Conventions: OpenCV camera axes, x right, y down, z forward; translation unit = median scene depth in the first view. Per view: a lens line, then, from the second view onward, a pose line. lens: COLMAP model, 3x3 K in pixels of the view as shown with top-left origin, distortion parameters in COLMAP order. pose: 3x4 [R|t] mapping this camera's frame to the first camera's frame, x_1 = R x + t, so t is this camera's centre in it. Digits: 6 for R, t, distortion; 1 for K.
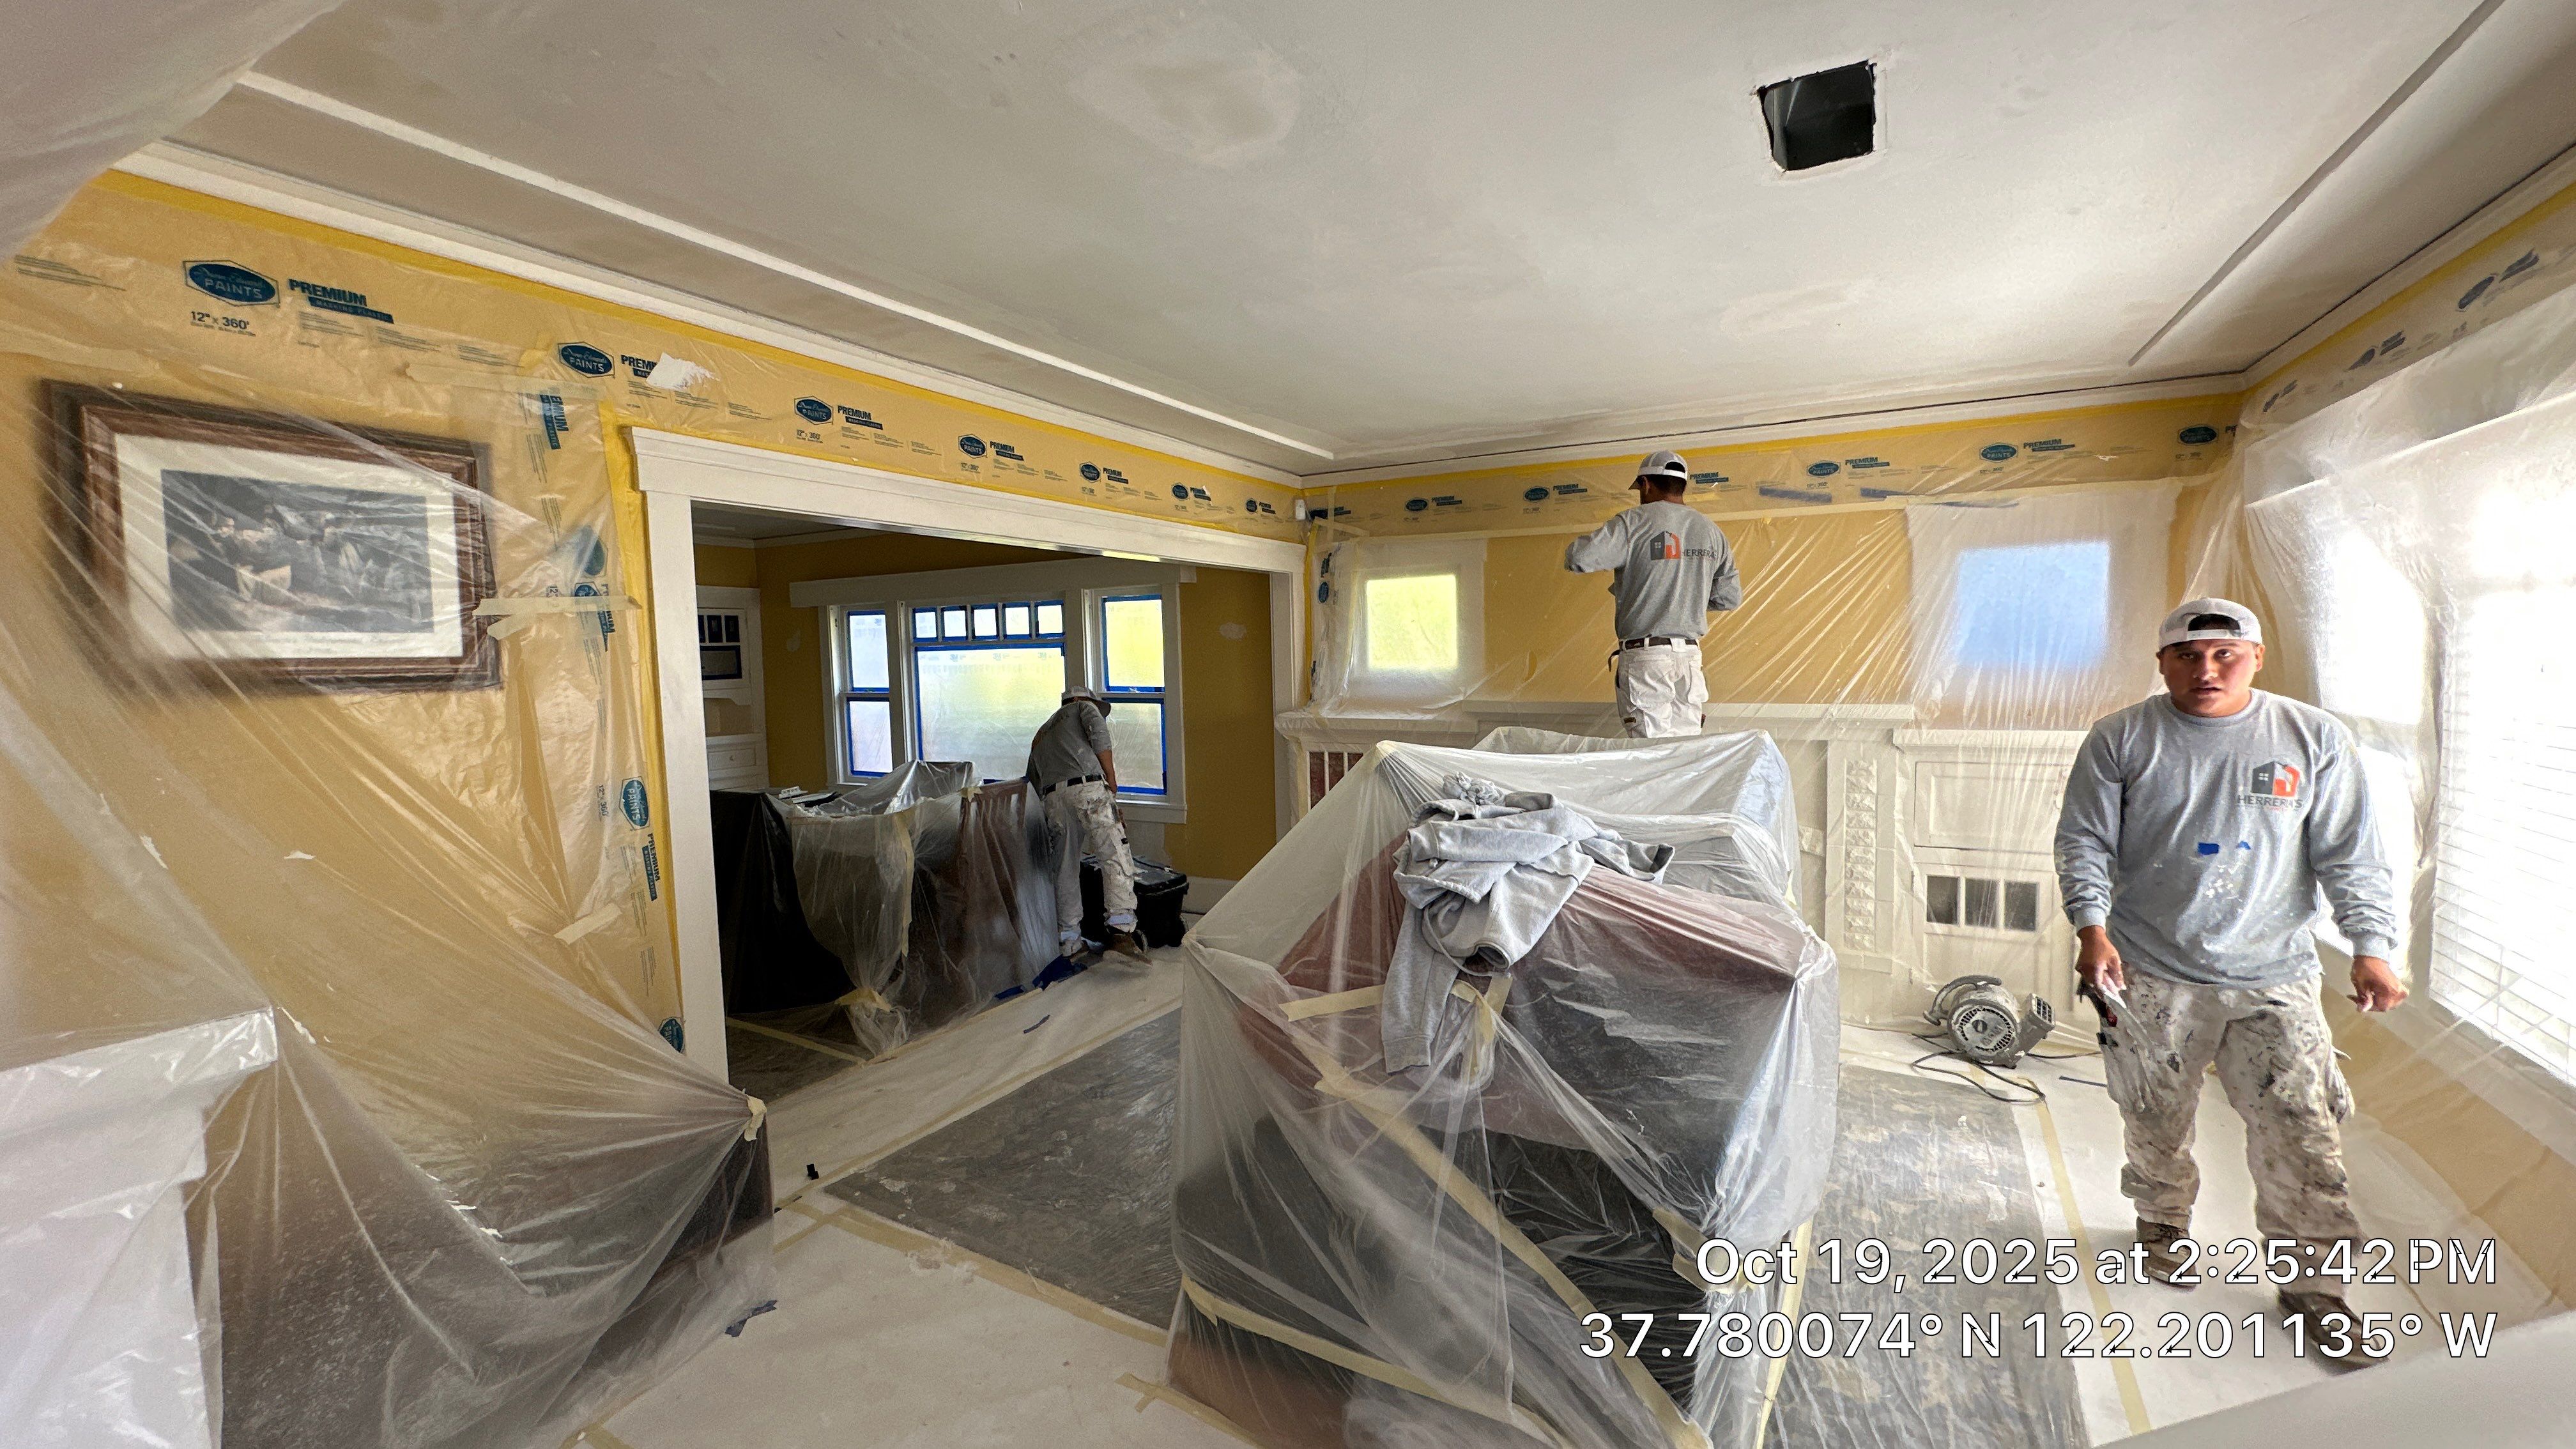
lens RADIAL K [[1024.1, 0, 1292.6], [0, 1024.1, 737.9], [0, 0, 1]] dist [-0.007941, 0.000297]
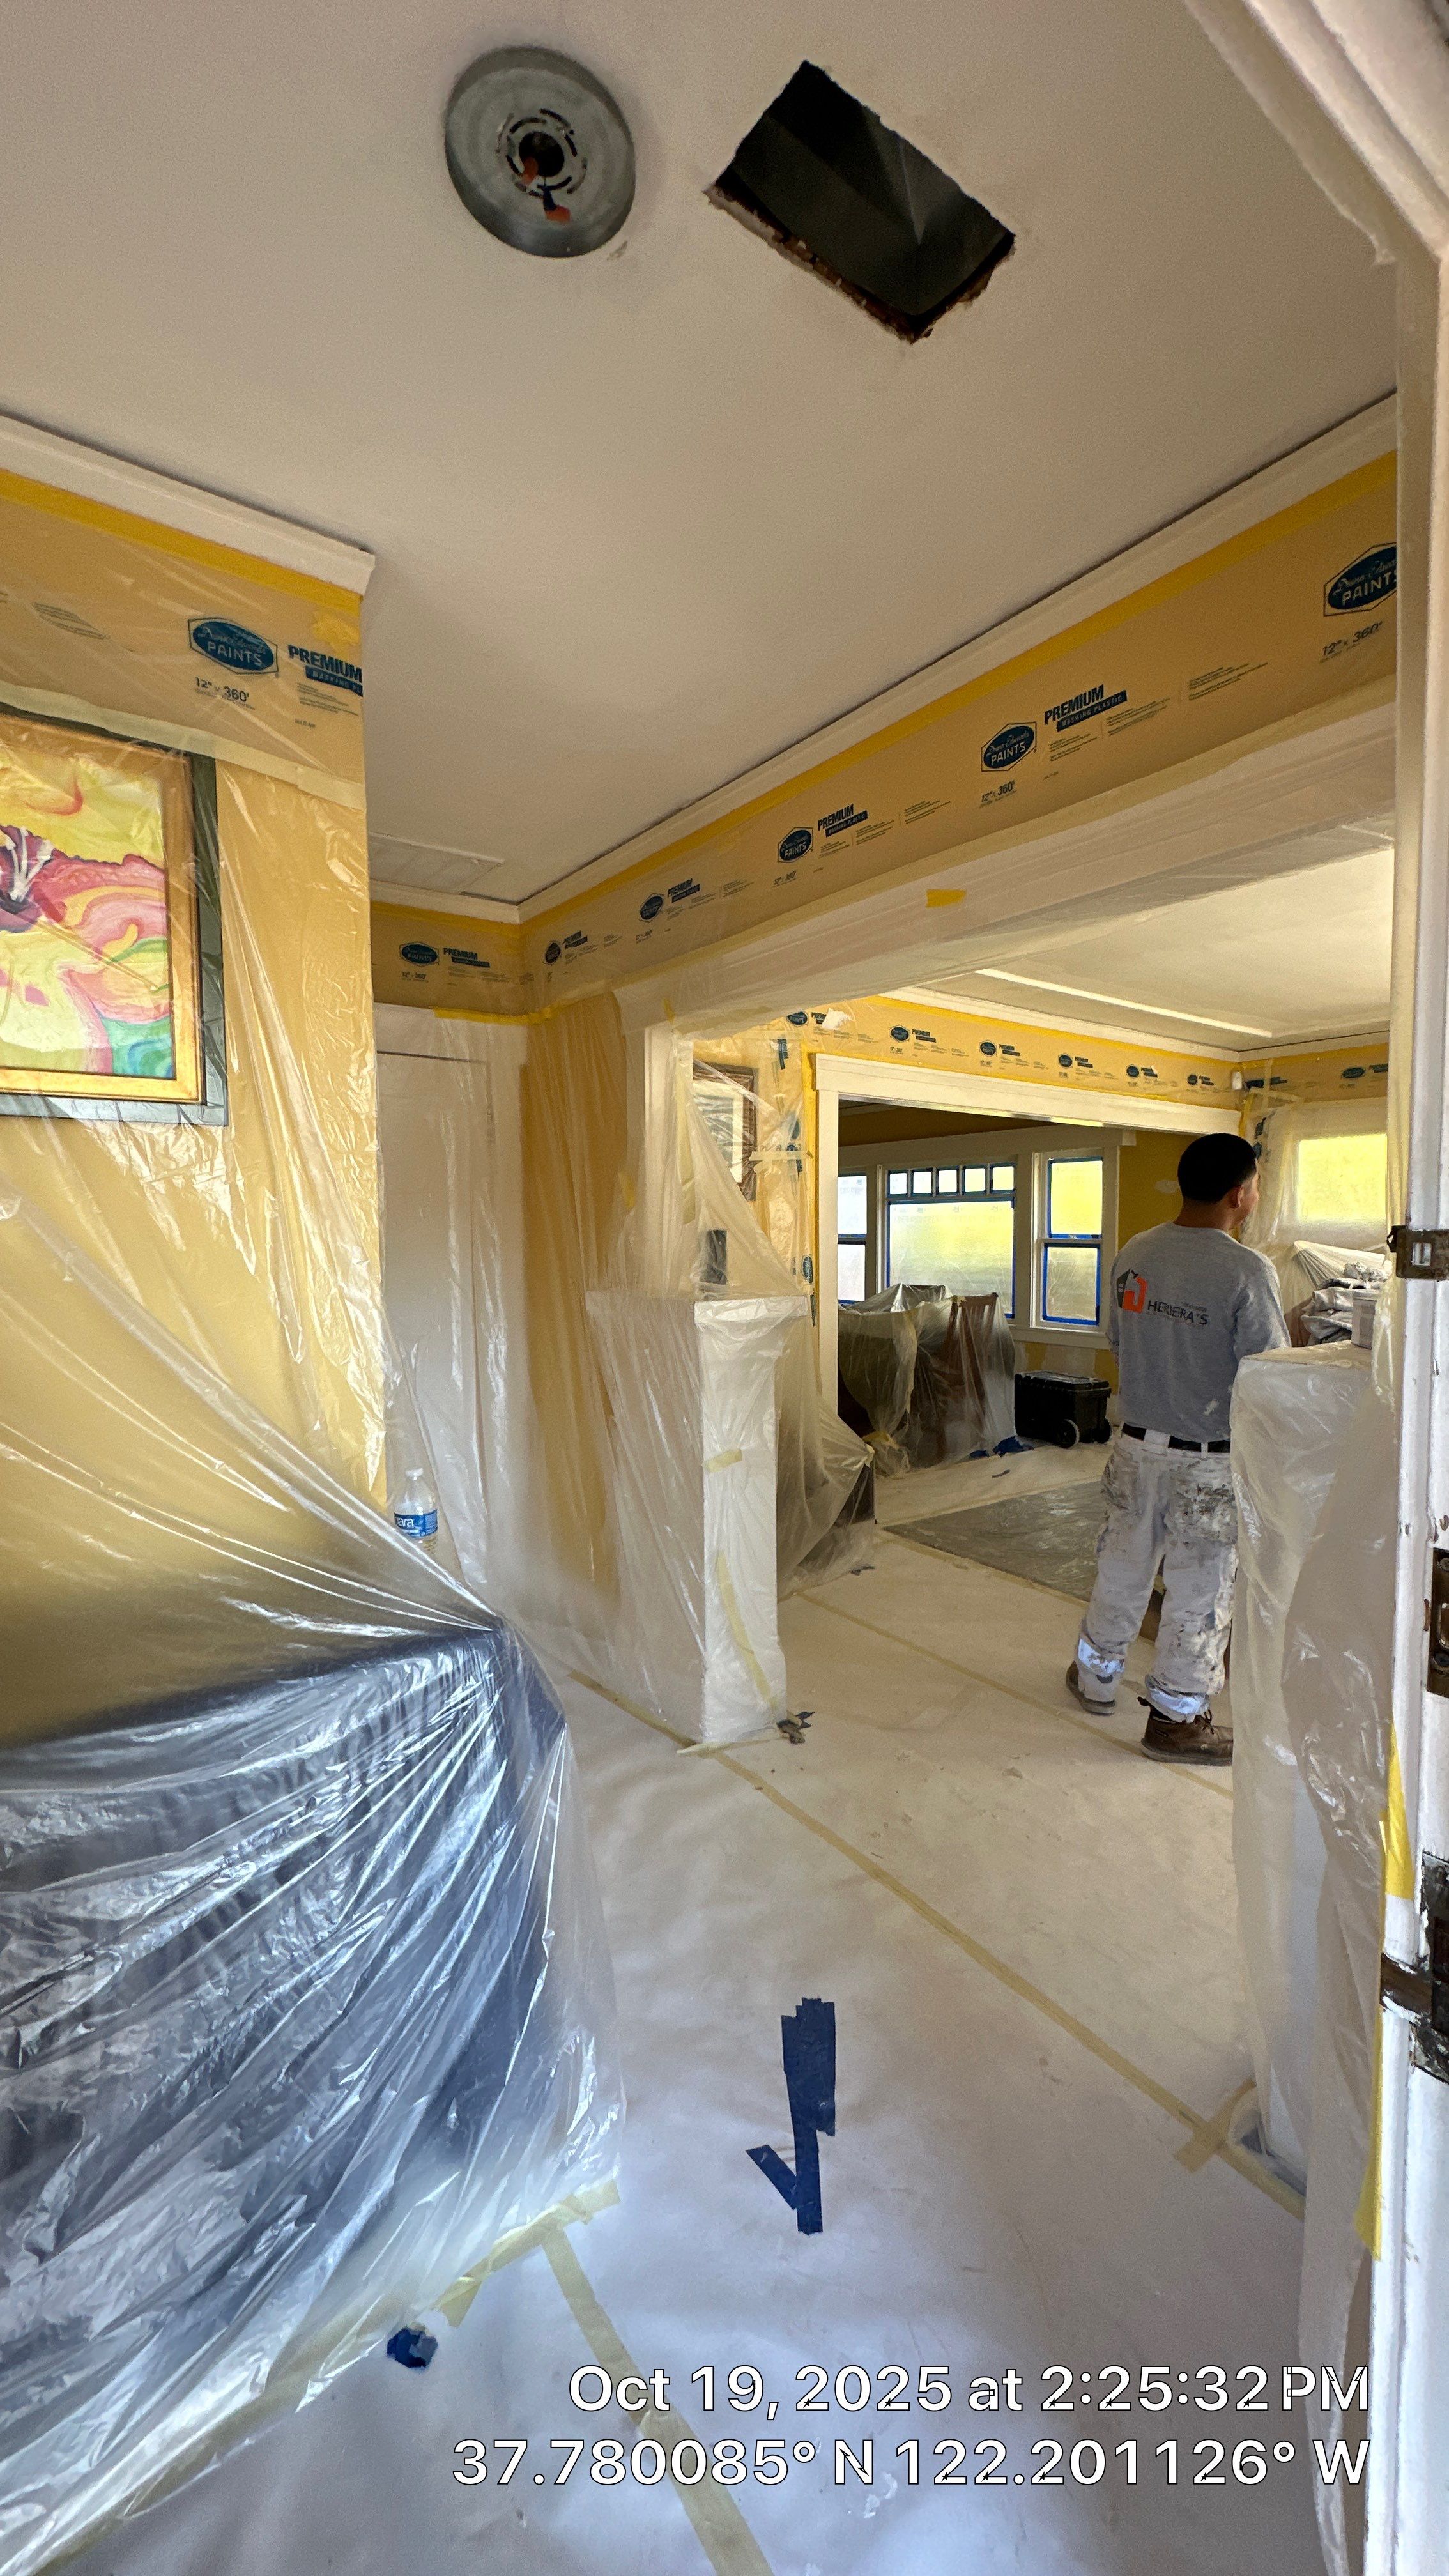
lens RADIAL K [[1024.1, 0, 728.7], [0, 1024.1, 1291.1], [0, 0, 1]] dist [-0.007941, 0.000297]
pose [[0.904455, 0.044323, -0.424261, -0.016108], [-0.052938, 0.998561, -0.008534, 0.074515], [0.423272, 0.030178, 0.905500, -0.385197]]
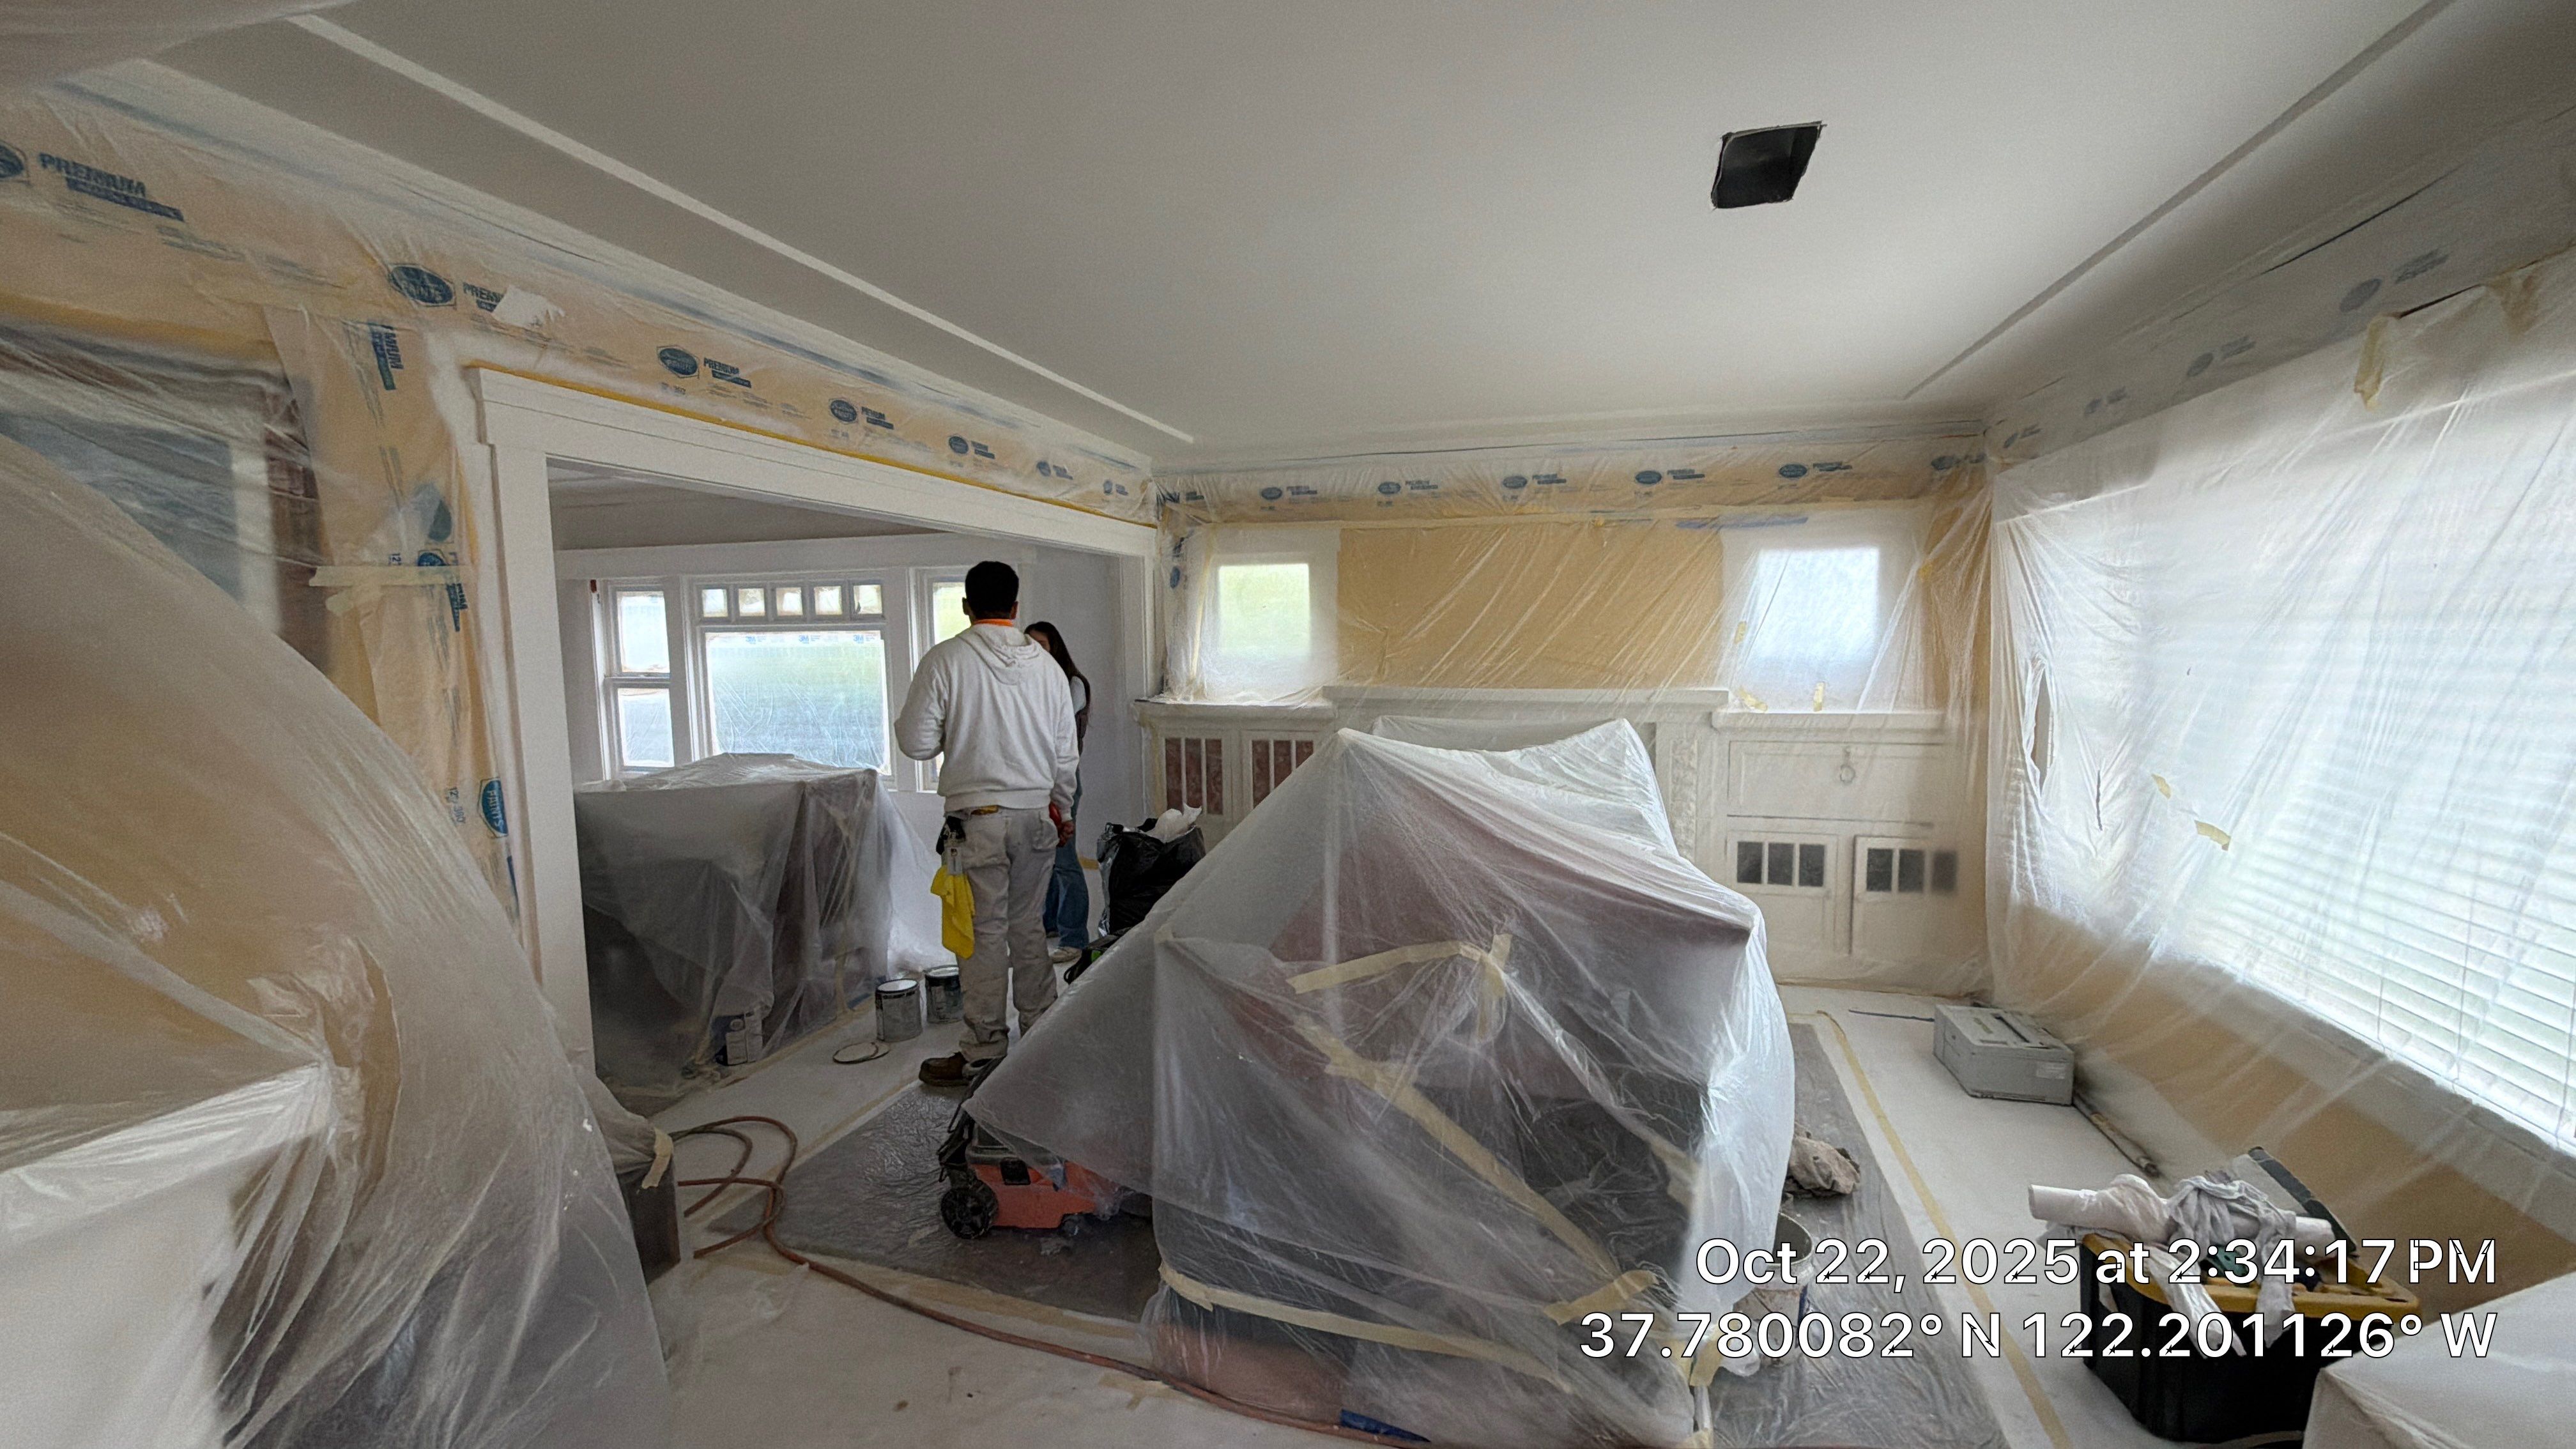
lens RADIAL K [[1024.1, 0, 1294.8], [0, 1024.1, 739.0], [0, 0, 1]] dist [-0.007941, 0.000297]
pose [[0.974870, -0.011855, 0.222460, -0.109084], [0.008348, 0.999826, 0.016698, -0.001838], [-0.222619, -0.014421, 0.974799, 0.007684]]
